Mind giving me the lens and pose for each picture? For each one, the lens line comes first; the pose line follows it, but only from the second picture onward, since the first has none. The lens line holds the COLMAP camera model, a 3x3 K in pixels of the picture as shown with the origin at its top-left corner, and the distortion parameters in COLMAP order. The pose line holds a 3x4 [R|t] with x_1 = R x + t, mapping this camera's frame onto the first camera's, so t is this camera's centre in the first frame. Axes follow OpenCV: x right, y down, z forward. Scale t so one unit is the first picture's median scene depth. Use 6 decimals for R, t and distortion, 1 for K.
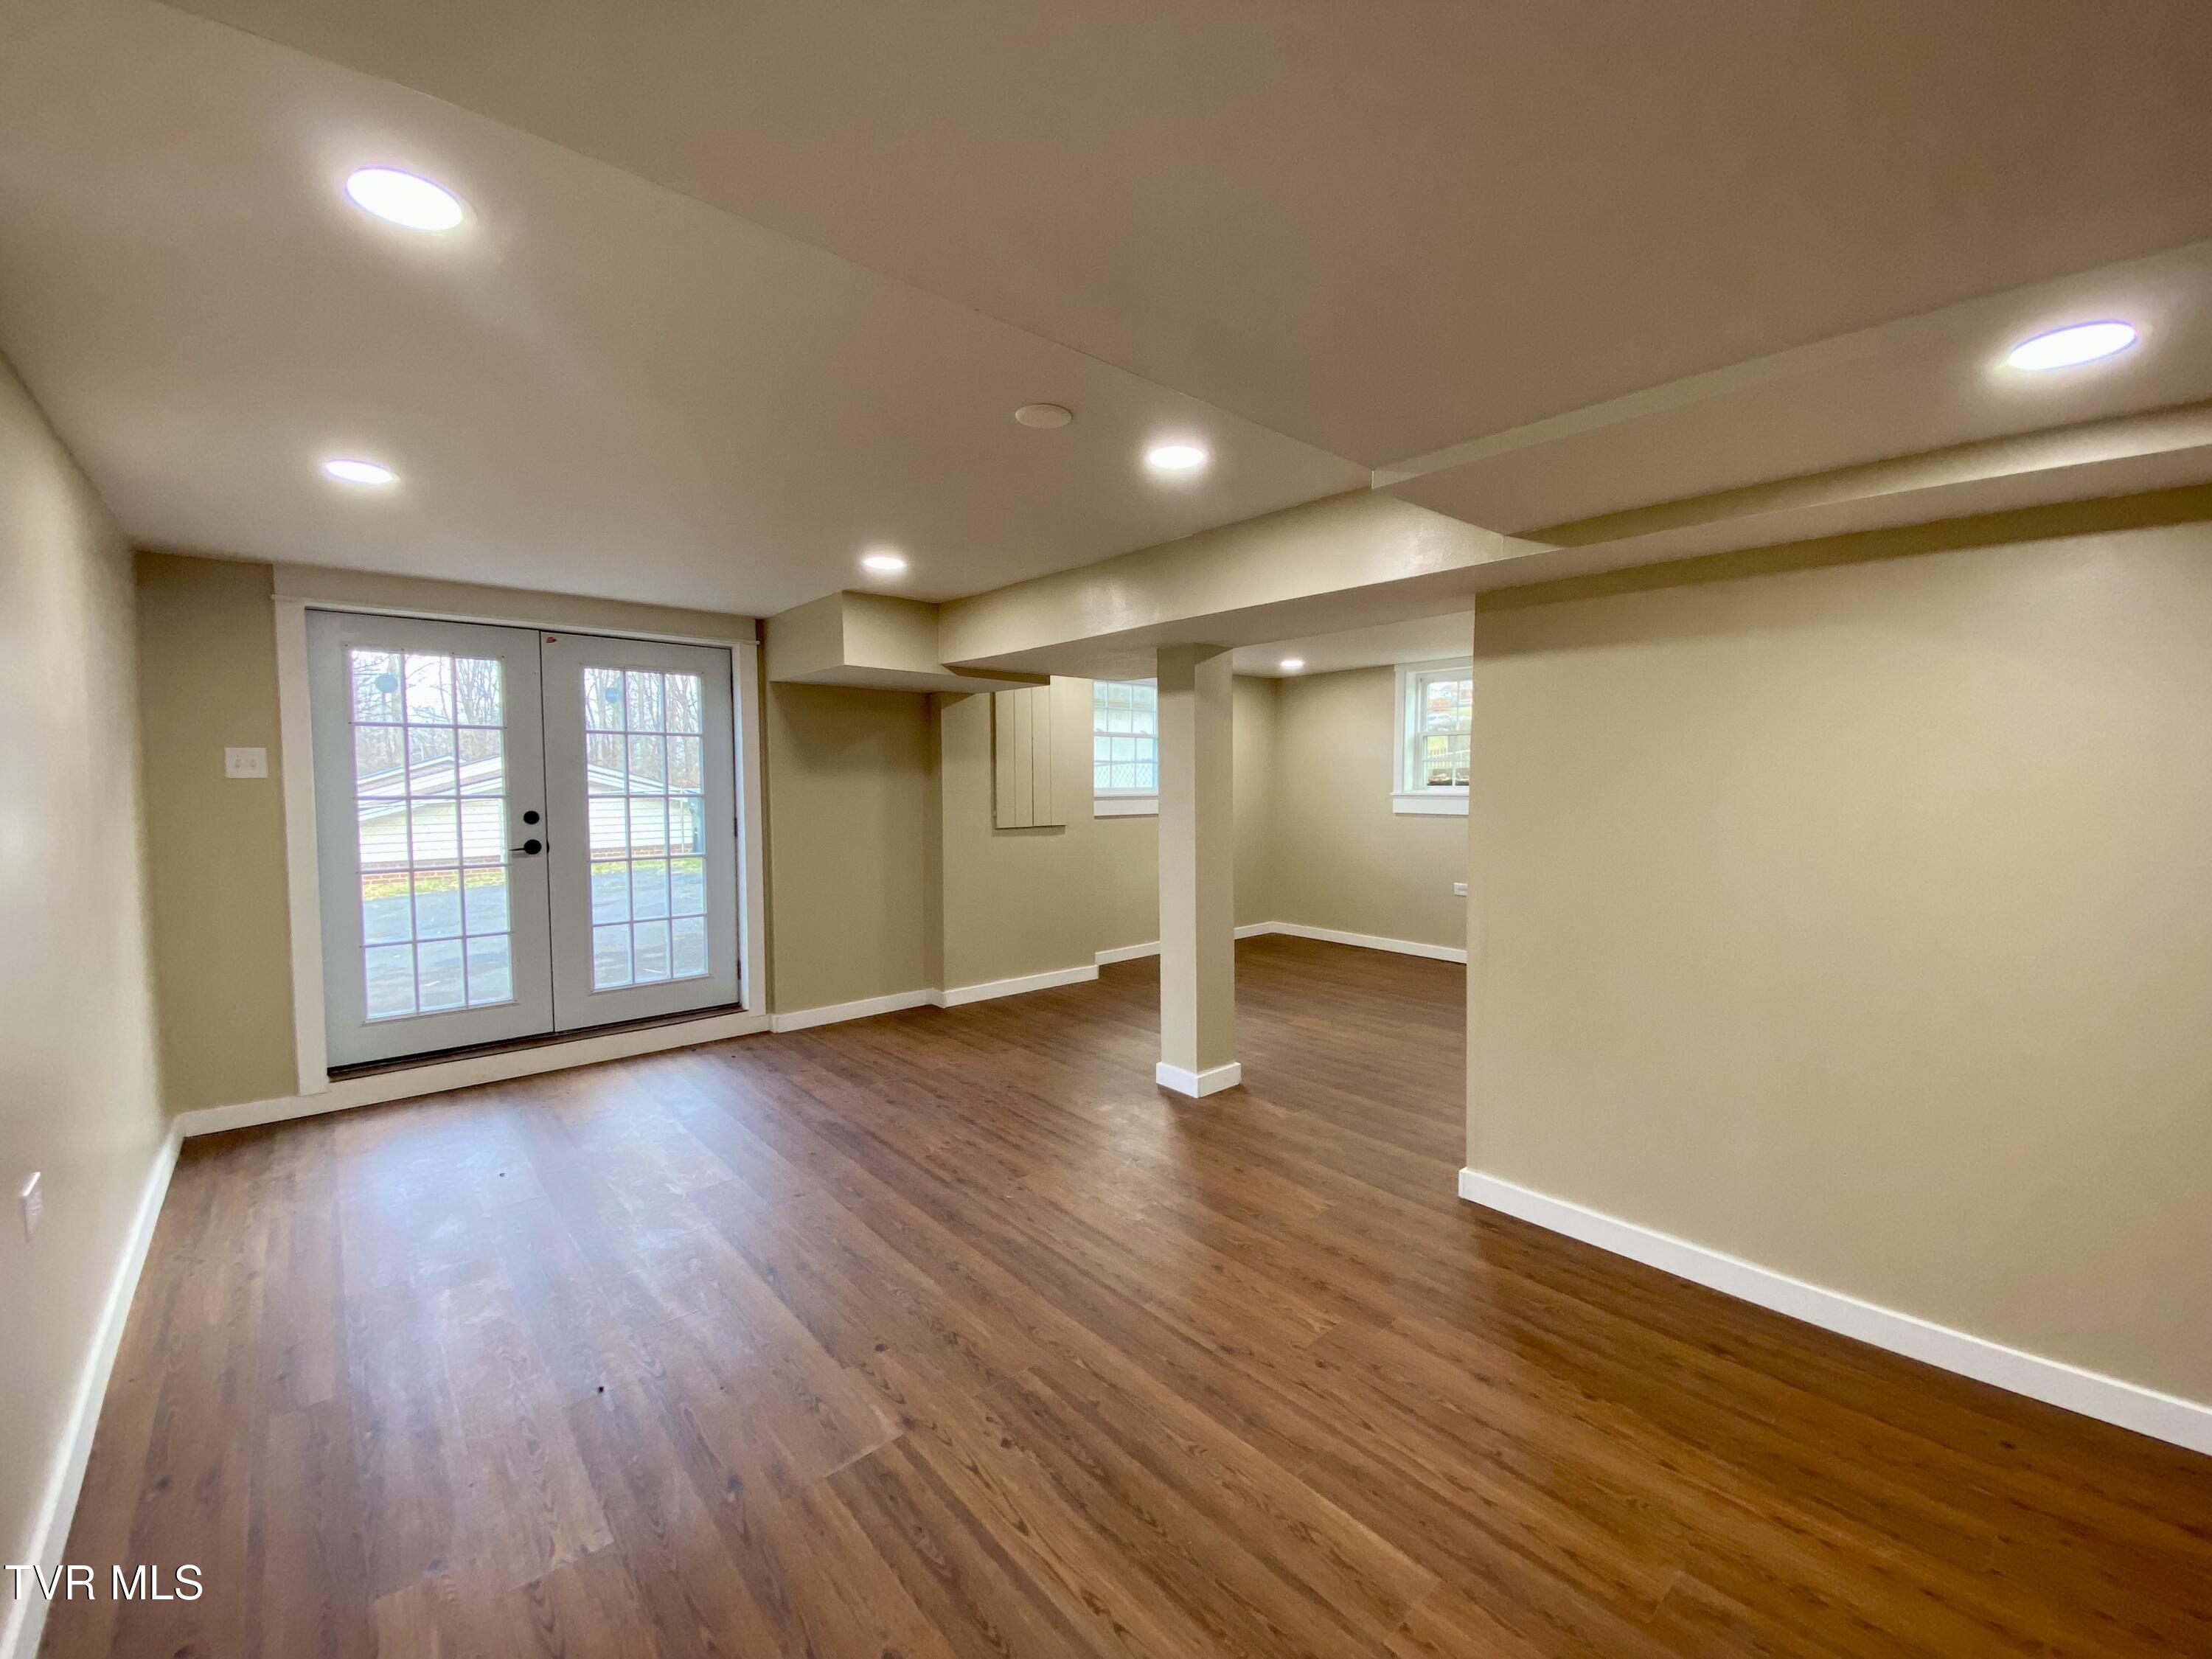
lens RADIAL K [[889.5, 0, 1112.6], [0, 889.5, 824.5], [0, 0, 1]] dist [0.009291, -0.014910]
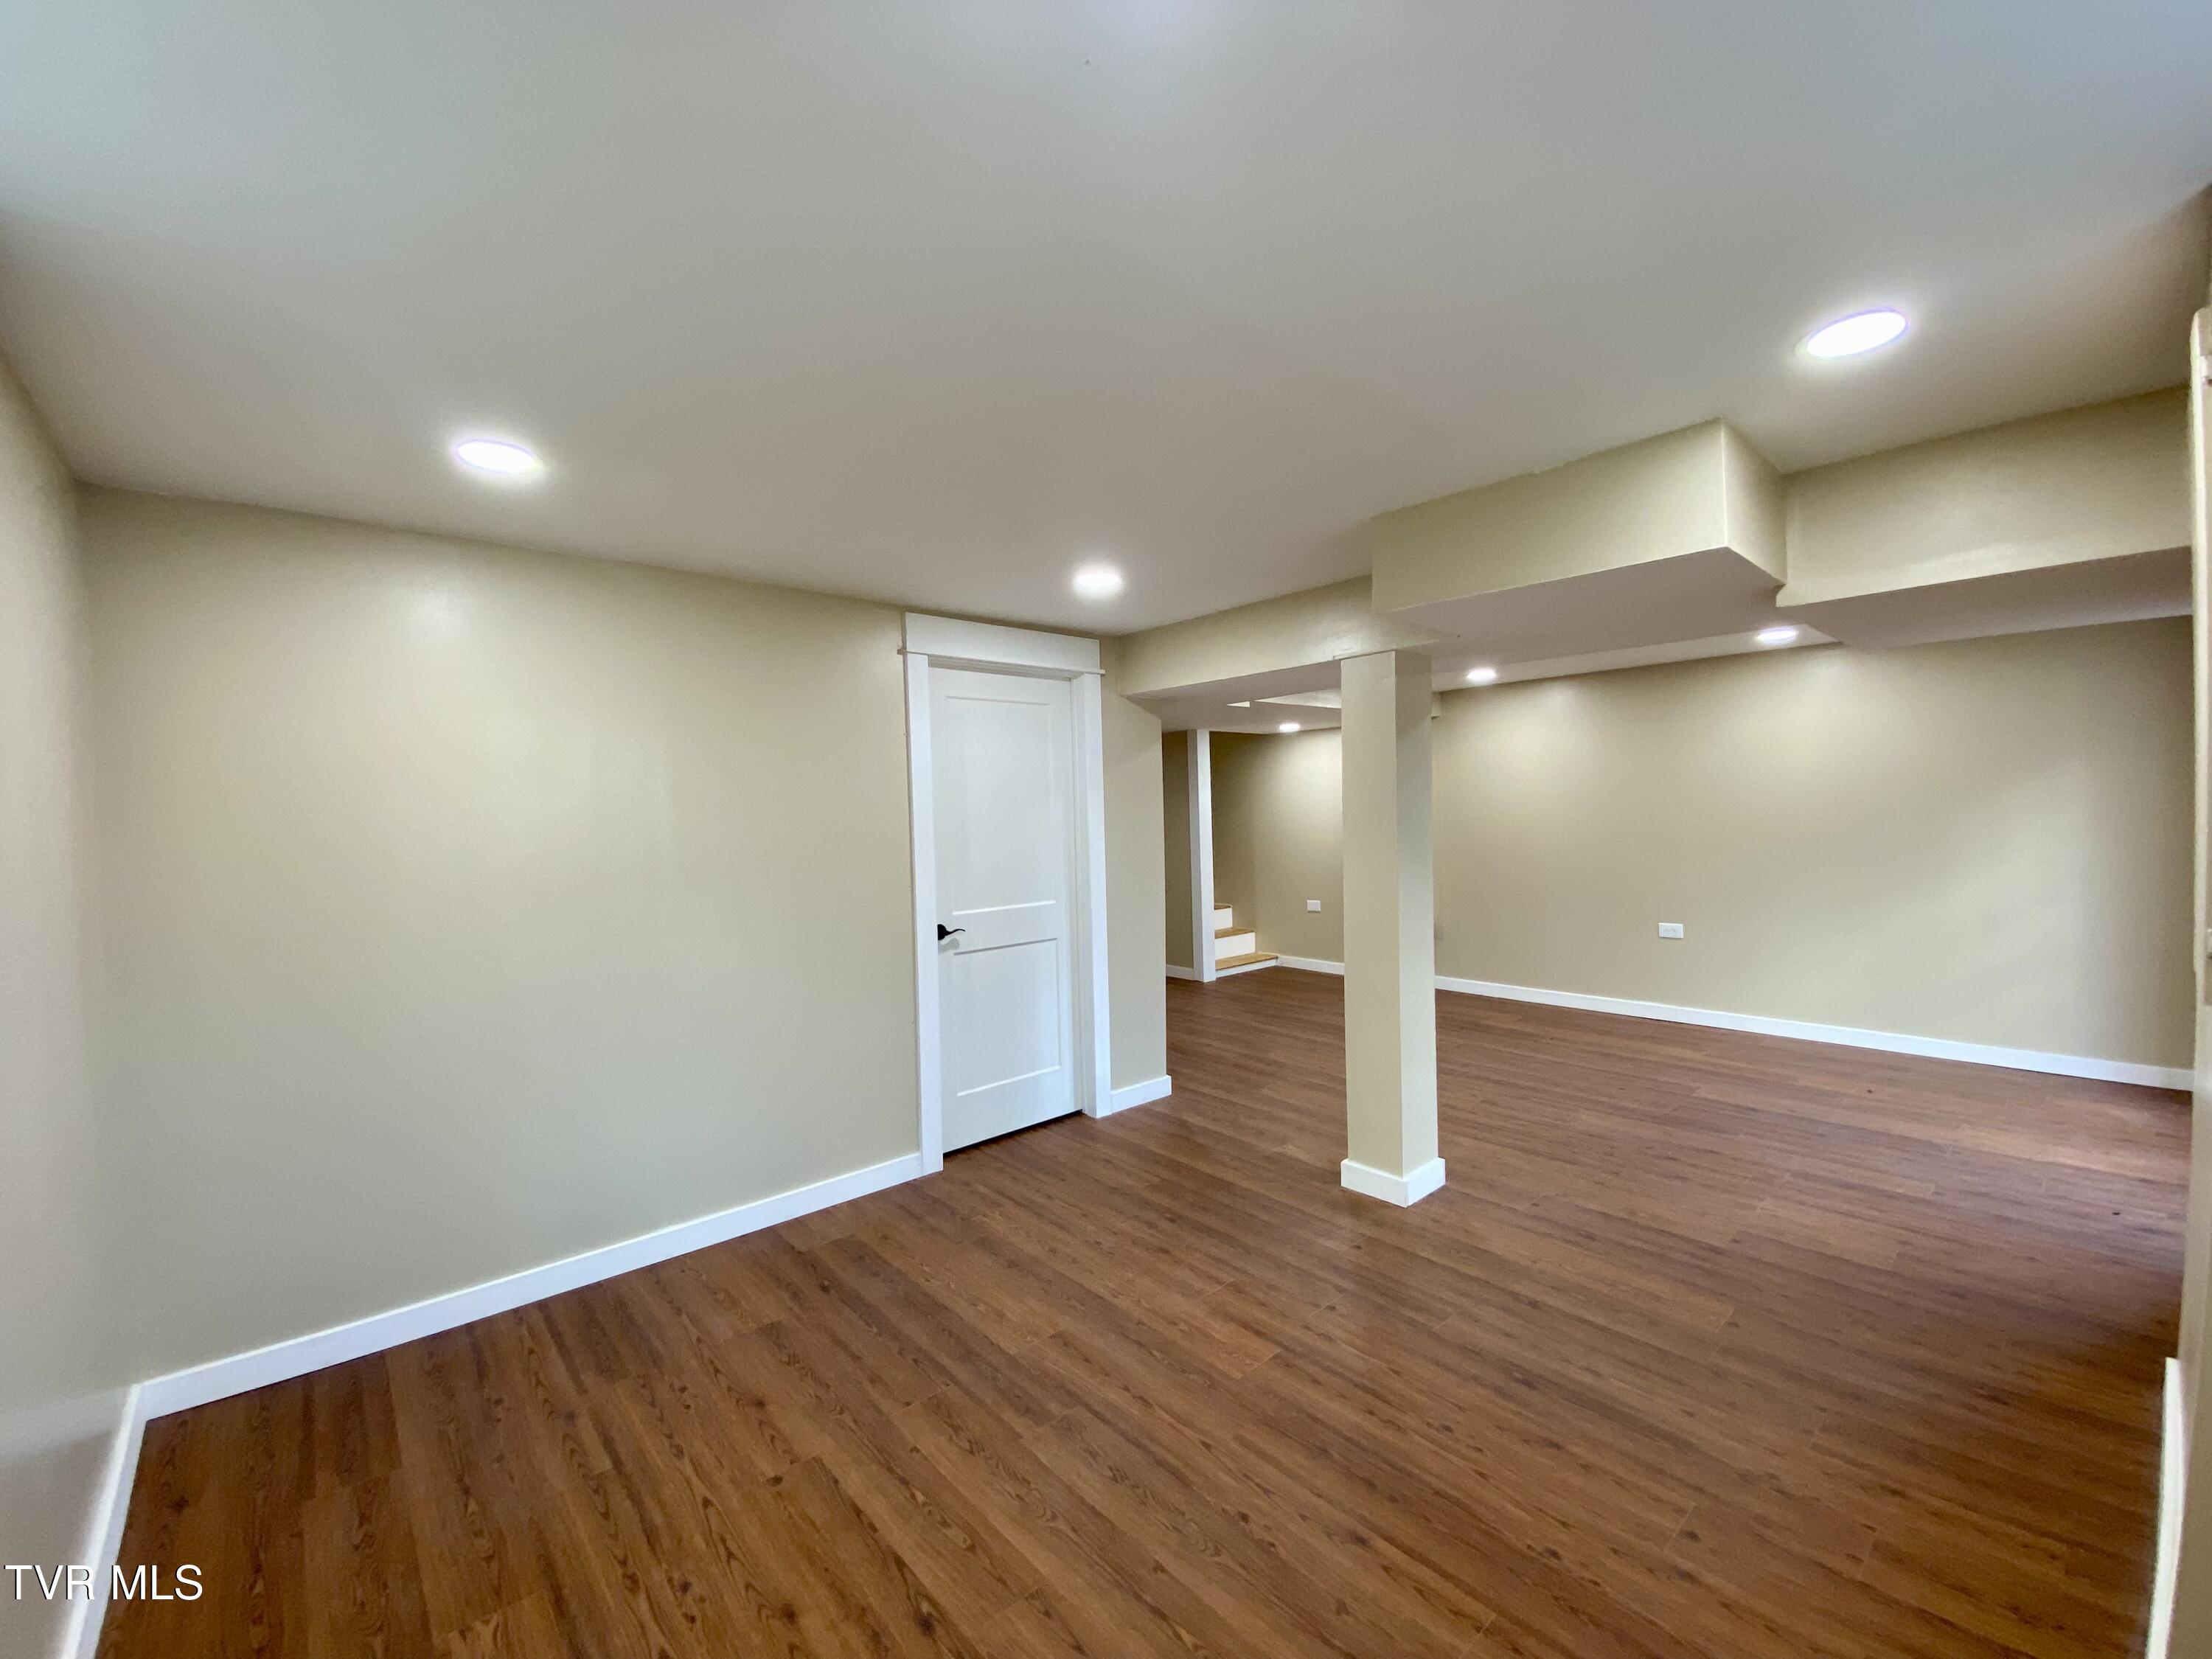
lens RADIAL K [[900.3, 0, 1106.0], [0, 900.3, 829.5], [0, 0, 1]] dist [0.034813, -0.025716]
pose [[-0.999760, 0.021717, 0.002823, 0.329655], [0.021879, 0.996158, 0.084799, -0.104386], [-0.000970, 0.084840, -0.996394, 1.690669]]
